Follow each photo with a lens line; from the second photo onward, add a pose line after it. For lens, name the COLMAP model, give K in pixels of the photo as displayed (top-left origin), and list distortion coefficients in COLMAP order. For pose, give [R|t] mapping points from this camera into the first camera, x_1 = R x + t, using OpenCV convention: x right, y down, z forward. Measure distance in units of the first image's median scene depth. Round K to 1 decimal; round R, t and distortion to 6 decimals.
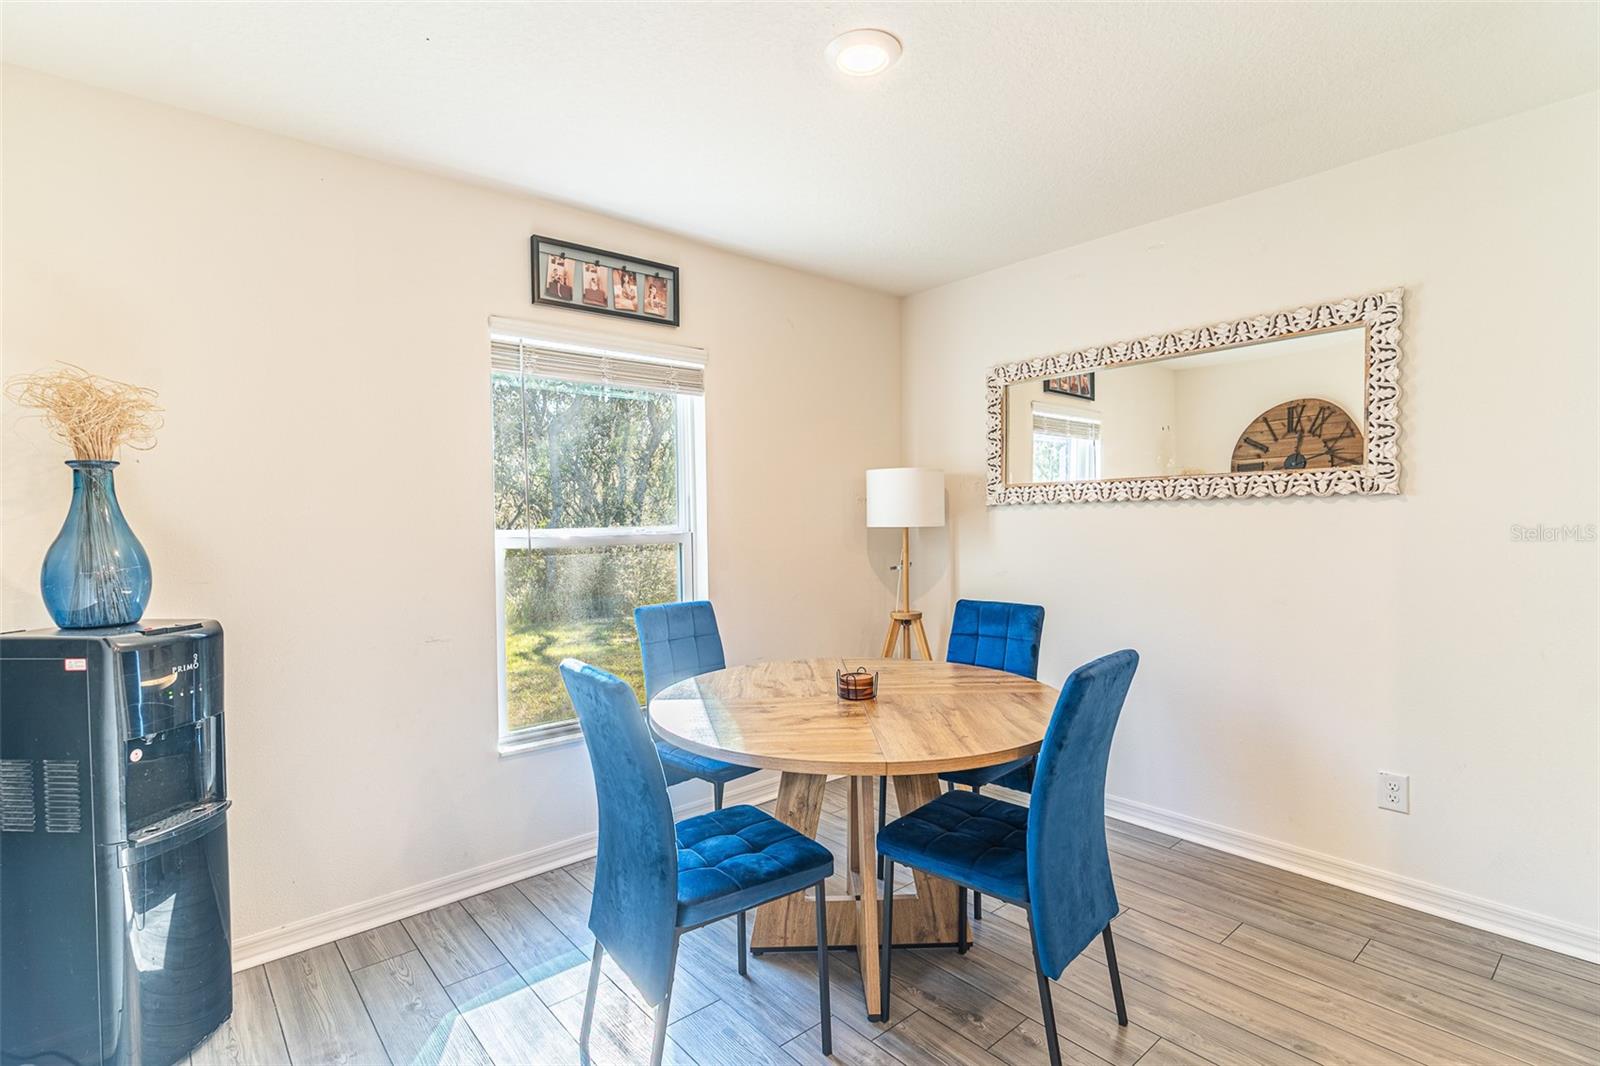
lens RADIAL K [[772.4, 0, 798.0], [0, 772.4, 525.0], [0, 0, 1]] dist [0.023354, 0.000485]
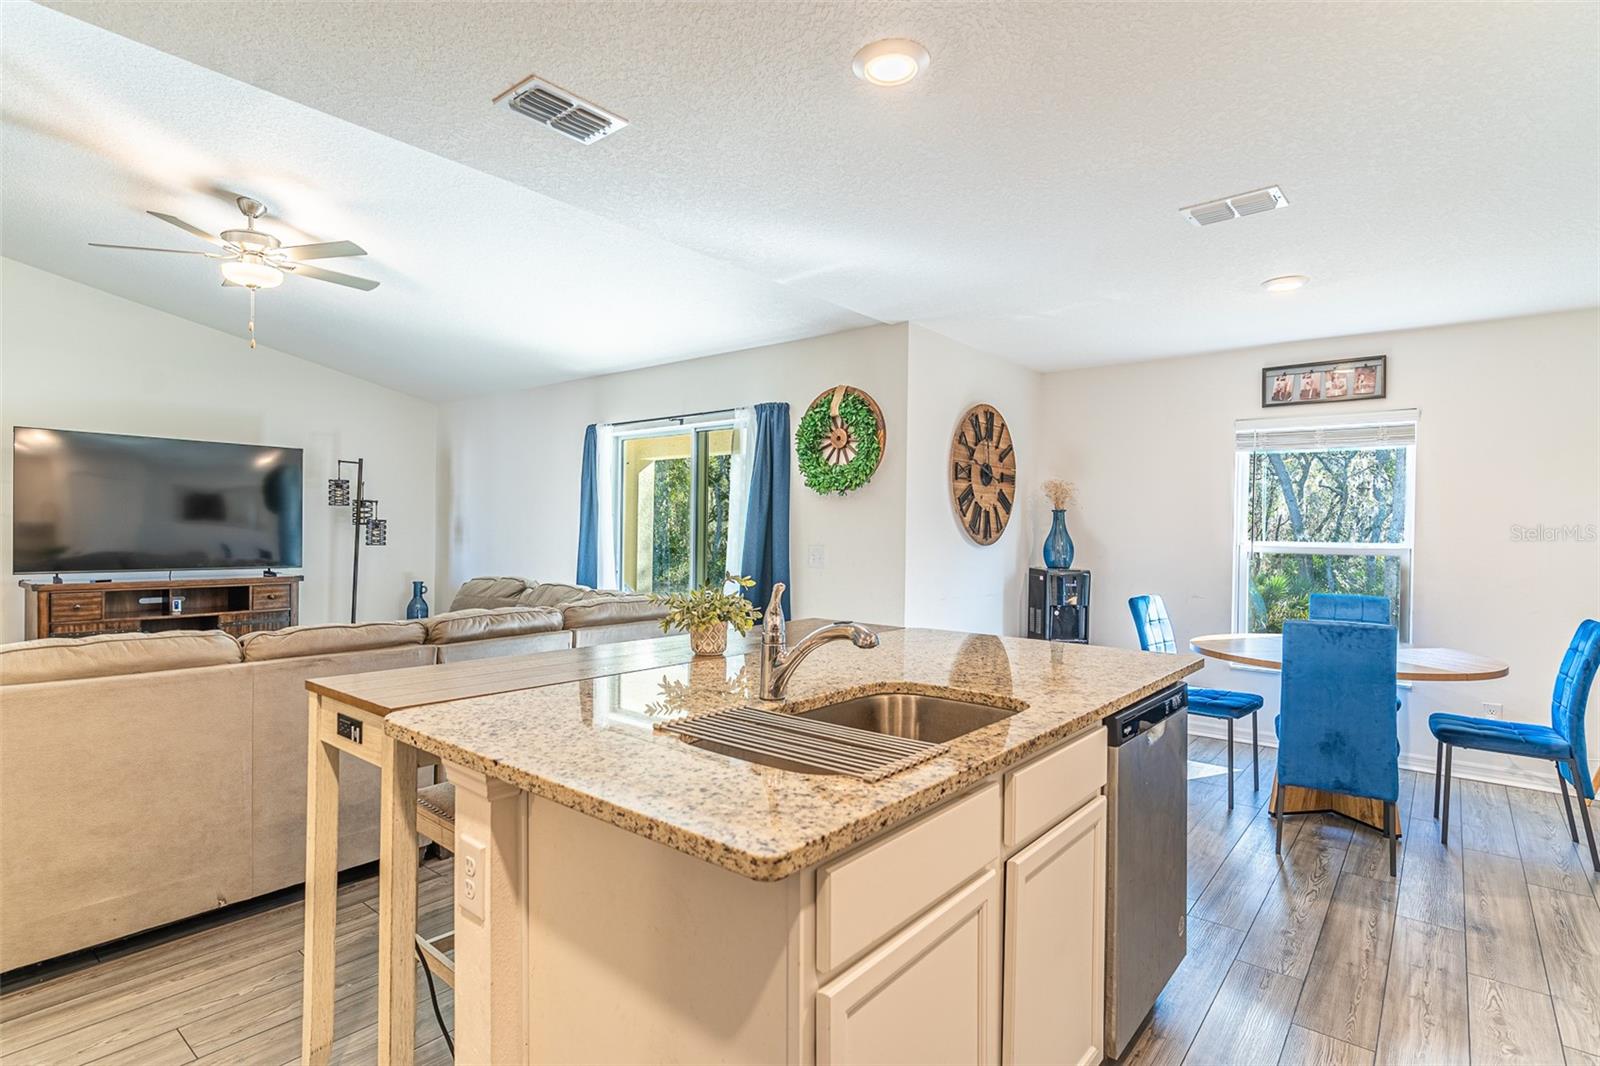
lens RADIAL K [[809.7, 0, 796.6], [0, 809.7, 527.4], [0, 0, 1]] dist [-0.000341, 0.000029]
pose [[0.185999, 0.018598, -0.982374, 1.189114], [-0.027911, 0.999517, 0.013638, -0.020921], [0.982153, 0.024882, 0.186428, -0.313922]]
